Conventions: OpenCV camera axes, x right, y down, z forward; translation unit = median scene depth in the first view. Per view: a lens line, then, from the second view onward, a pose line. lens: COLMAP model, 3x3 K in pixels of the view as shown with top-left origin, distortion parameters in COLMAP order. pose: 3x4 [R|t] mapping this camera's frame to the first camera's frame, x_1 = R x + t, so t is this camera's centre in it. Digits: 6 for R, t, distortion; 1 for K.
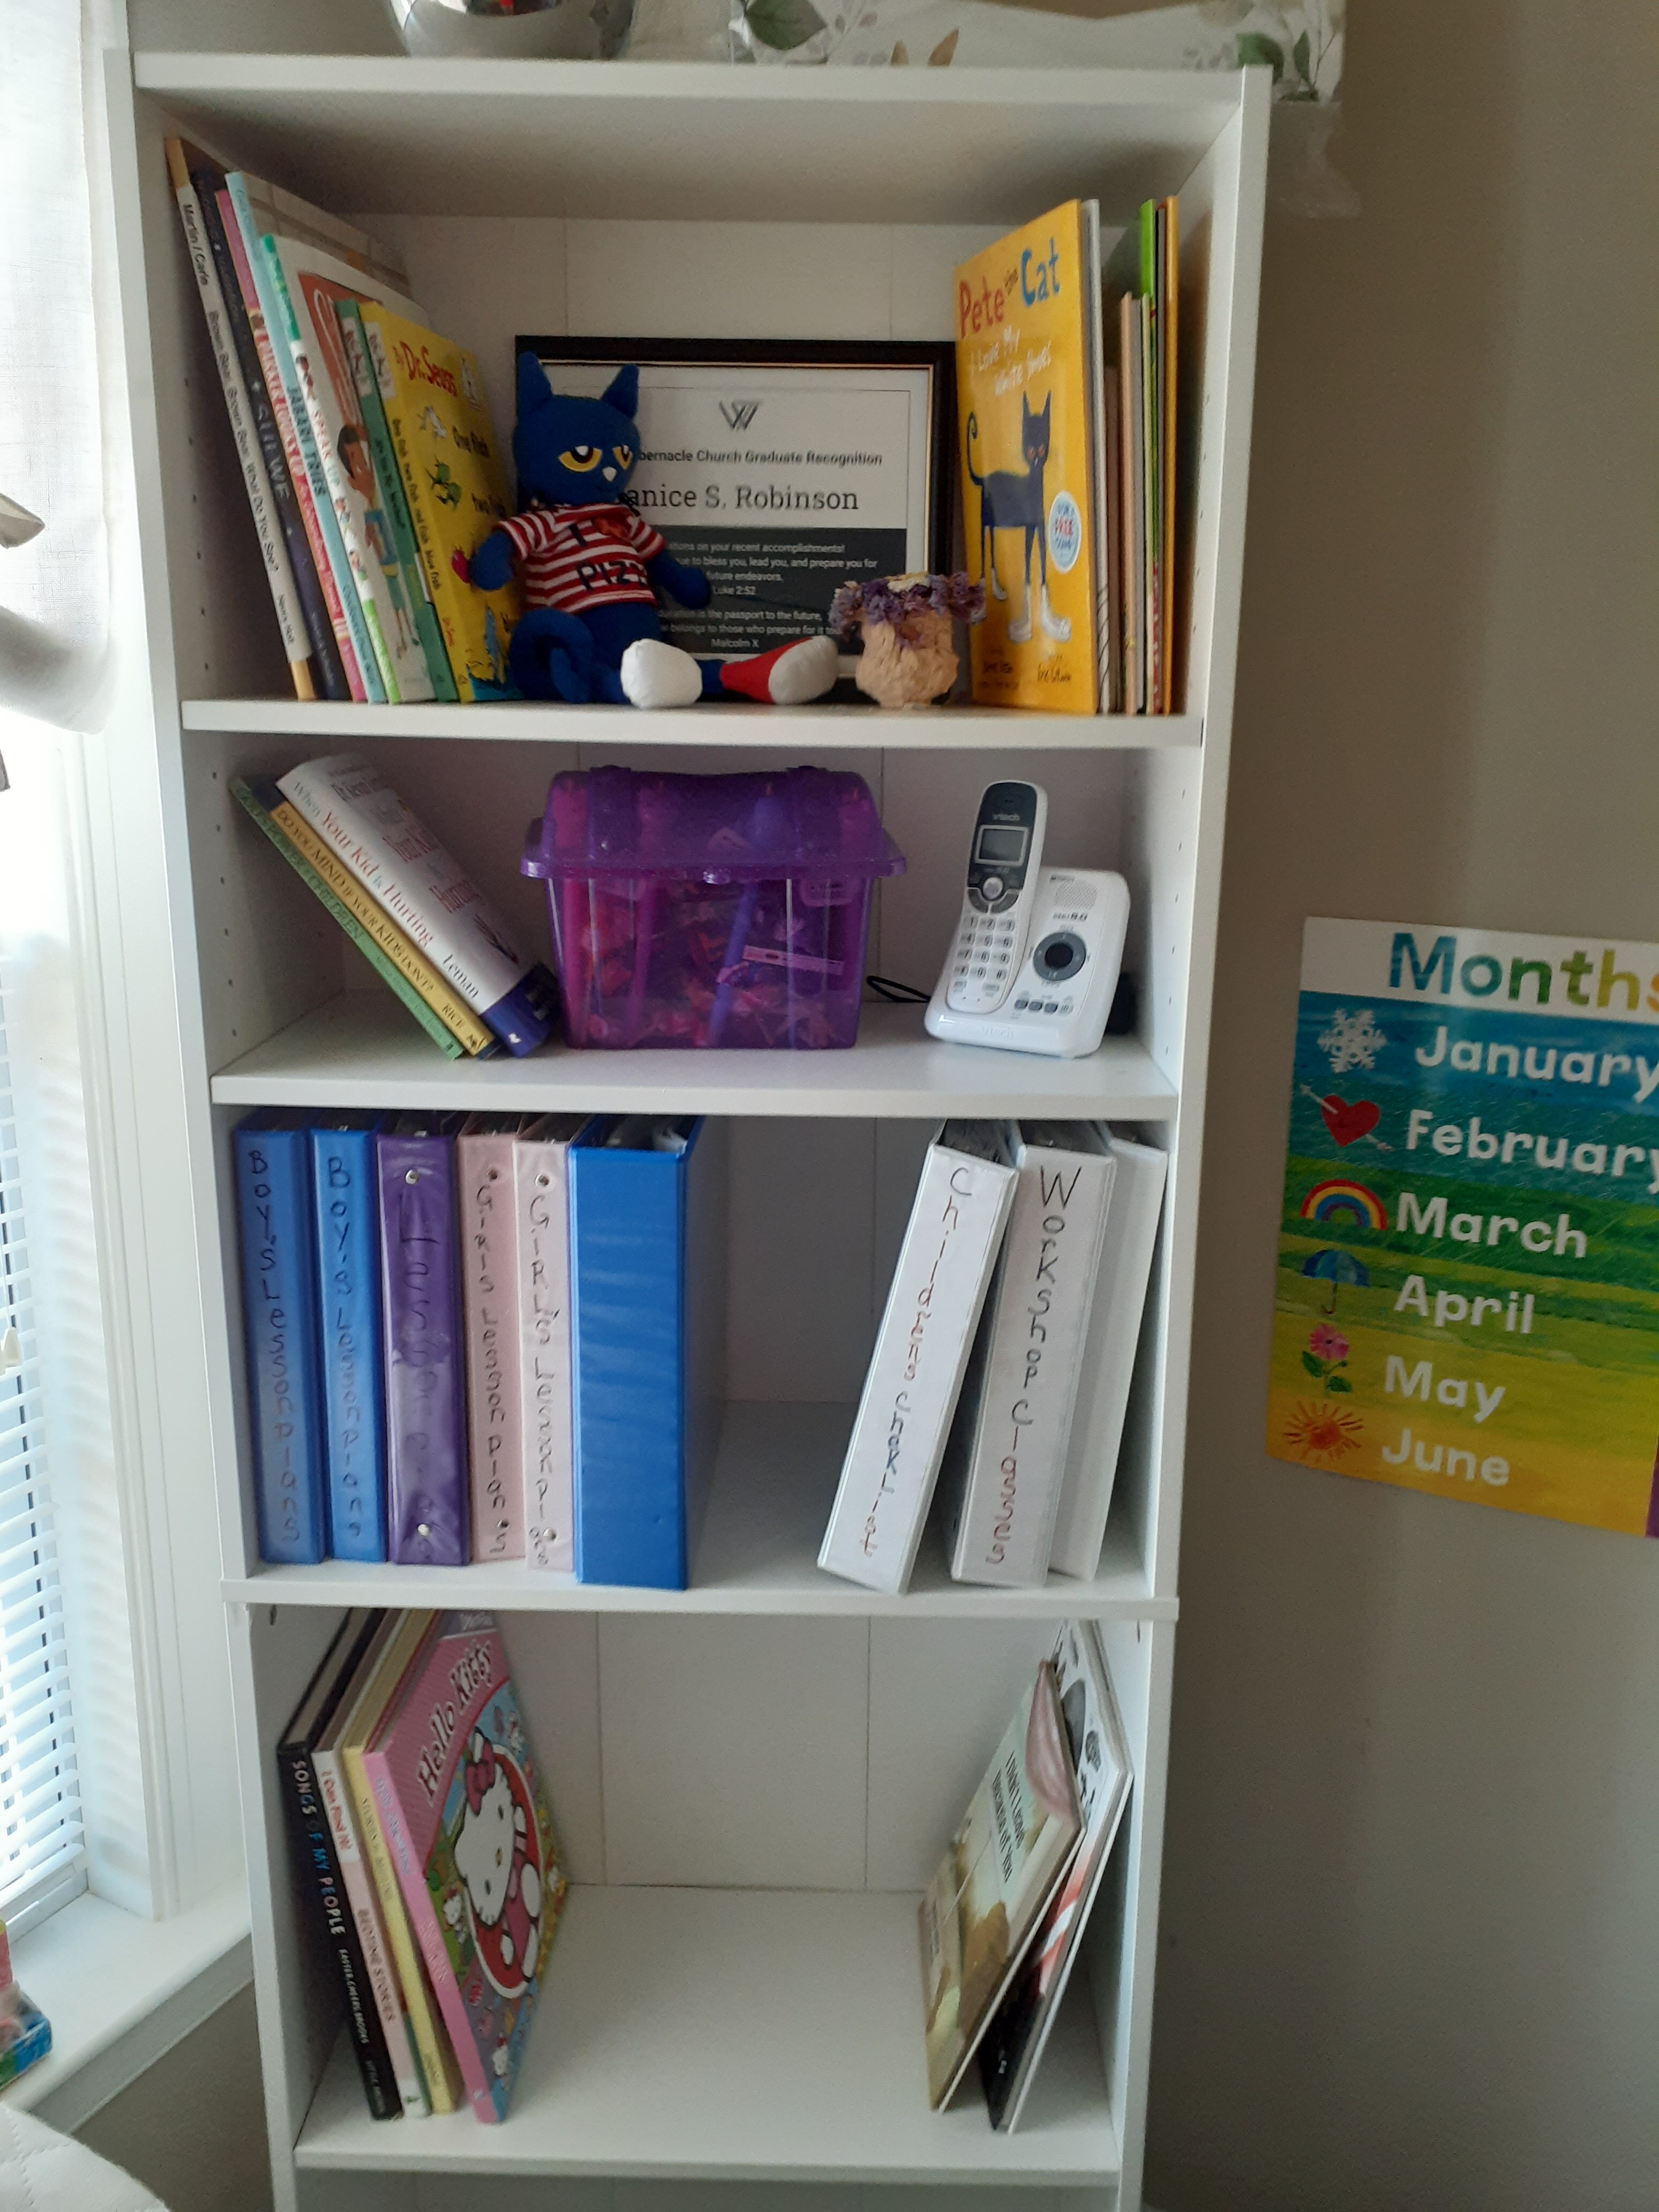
lens RADIAL K [[1765.9, 0, 829.5], [0, 1765.9, 1106.0], [0, 0, 1]] dist [0.150795, -0.254270]
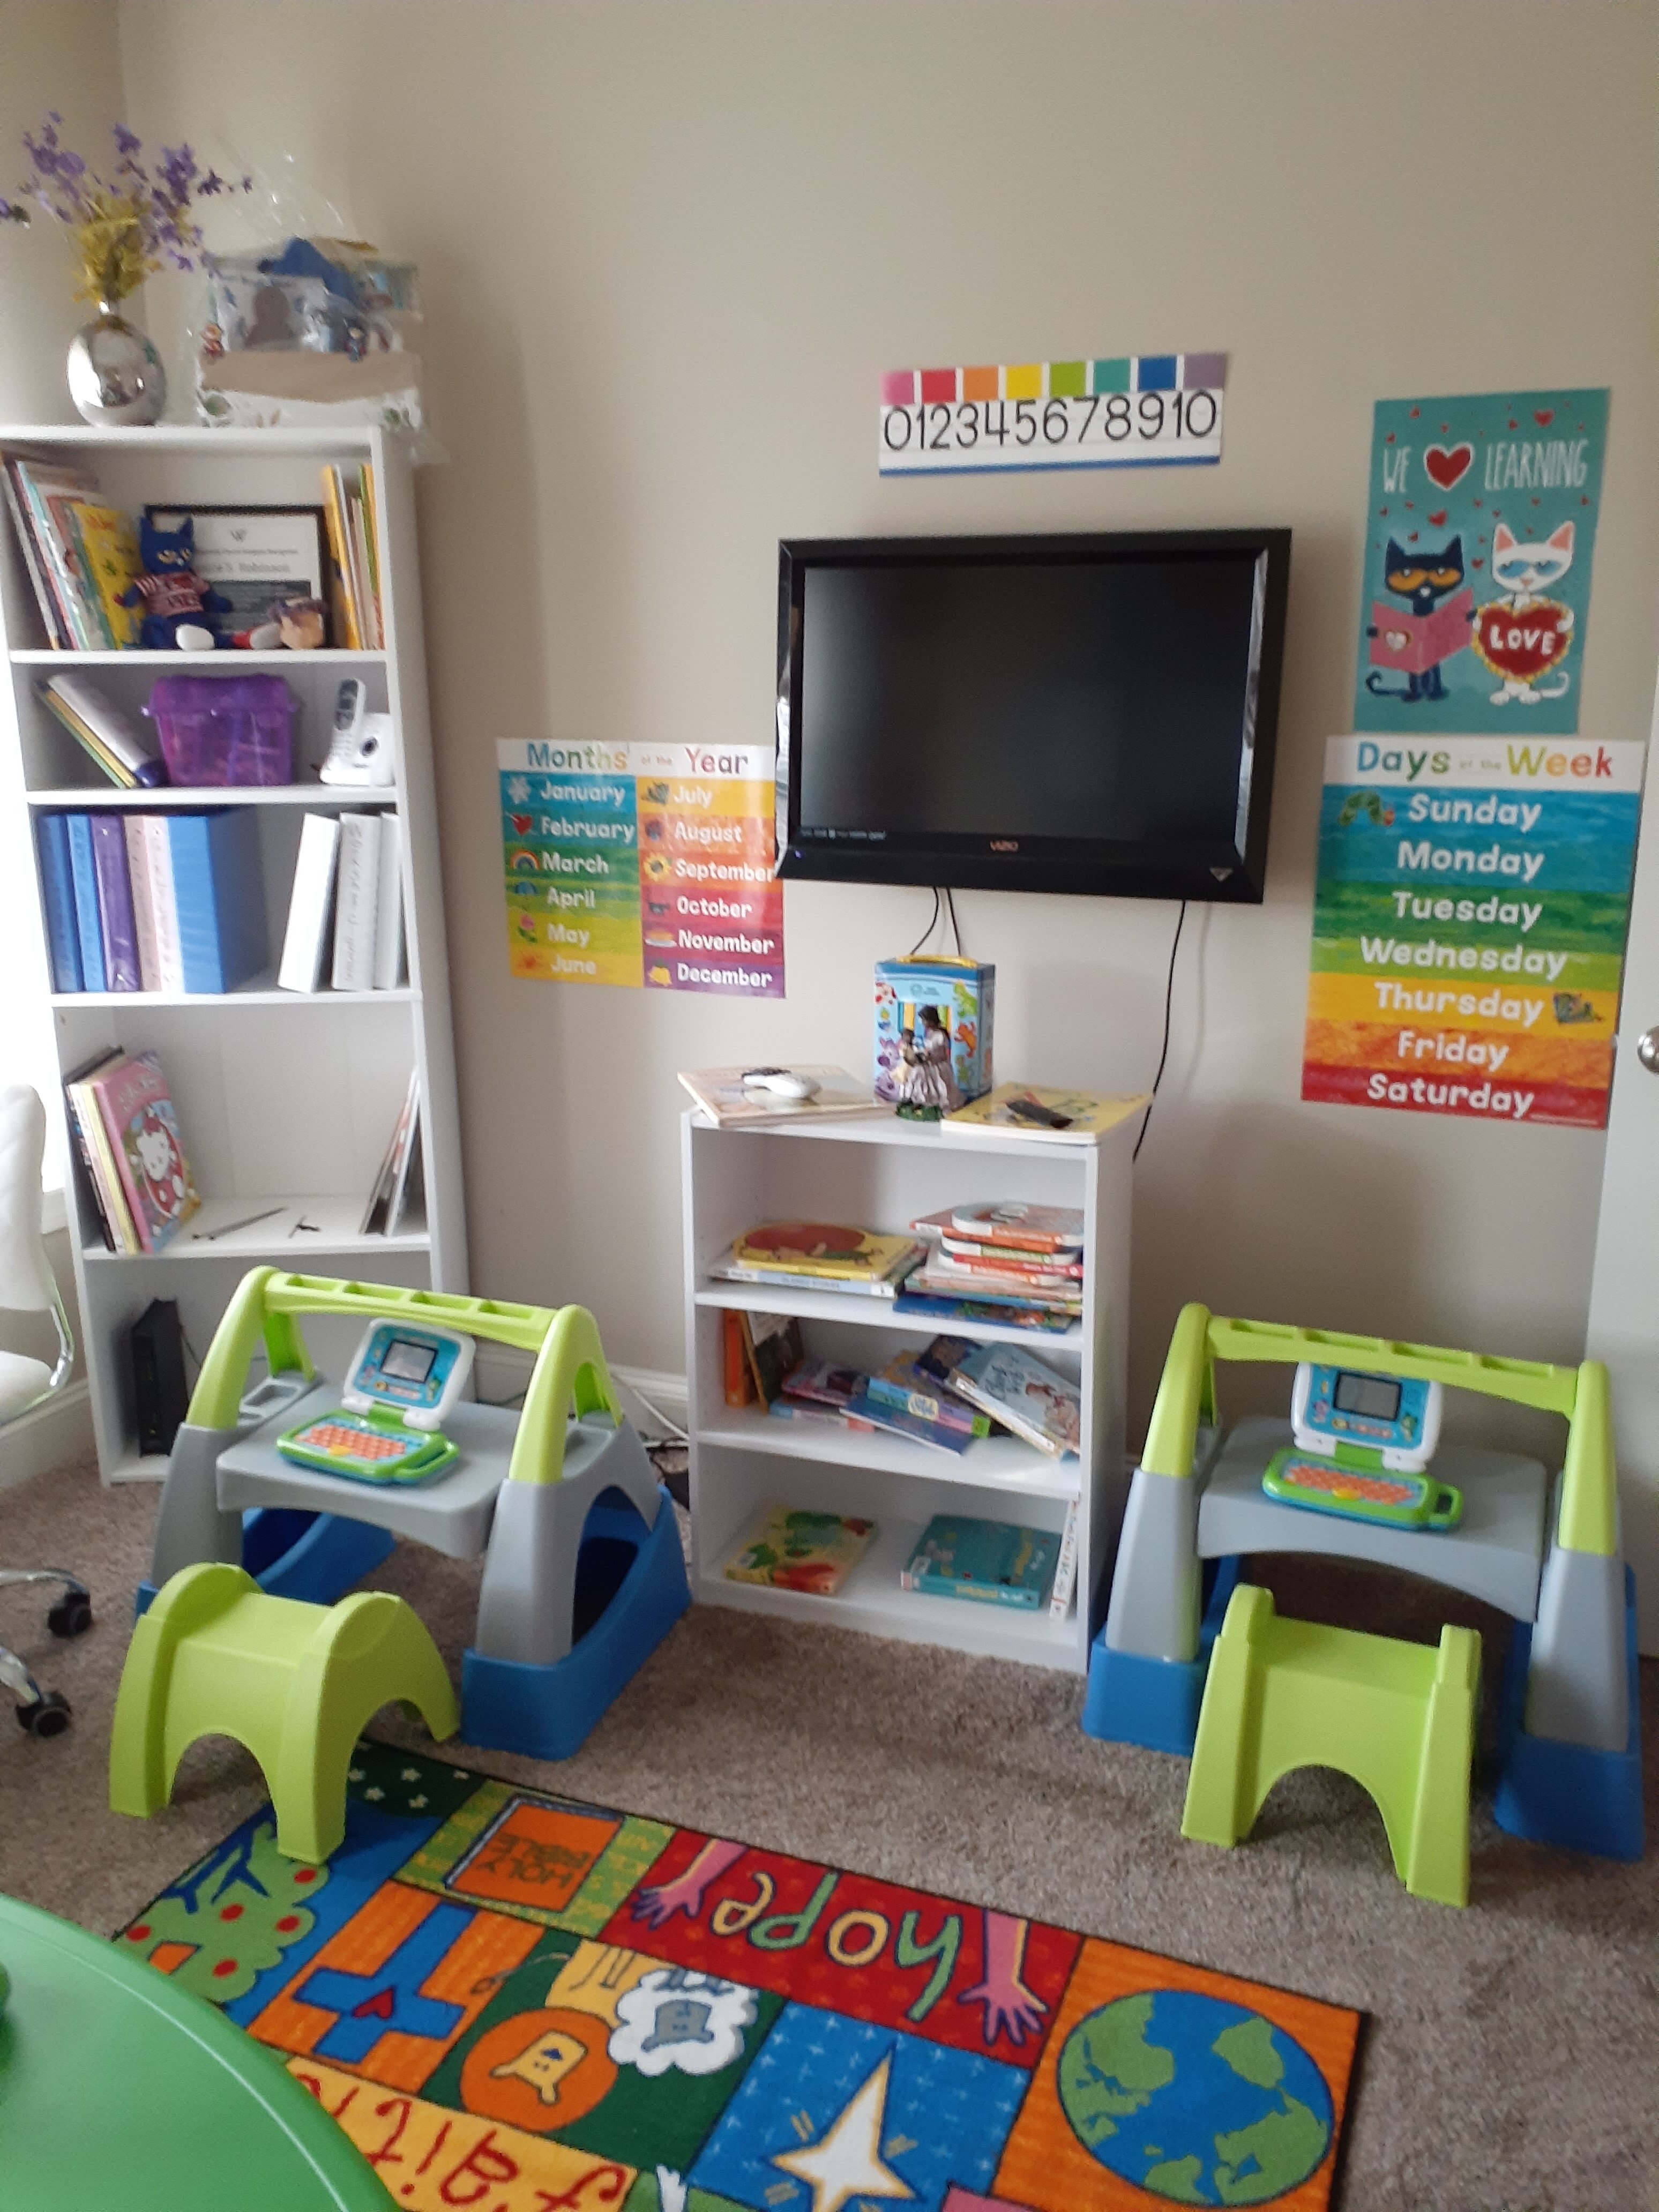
lens RADIAL K [[1765.9, 0, 829.5], [0, 1765.9, 1106.0], [0, 0, 1]] dist [0.150795, -0.254270]
pose [[0.997176, -0.040992, 0.062919, 0.601896], [0.041109, 0.999155, -0.000552, 0.455924], [-0.062843, 0.003137, 0.998018, -1.597498]]
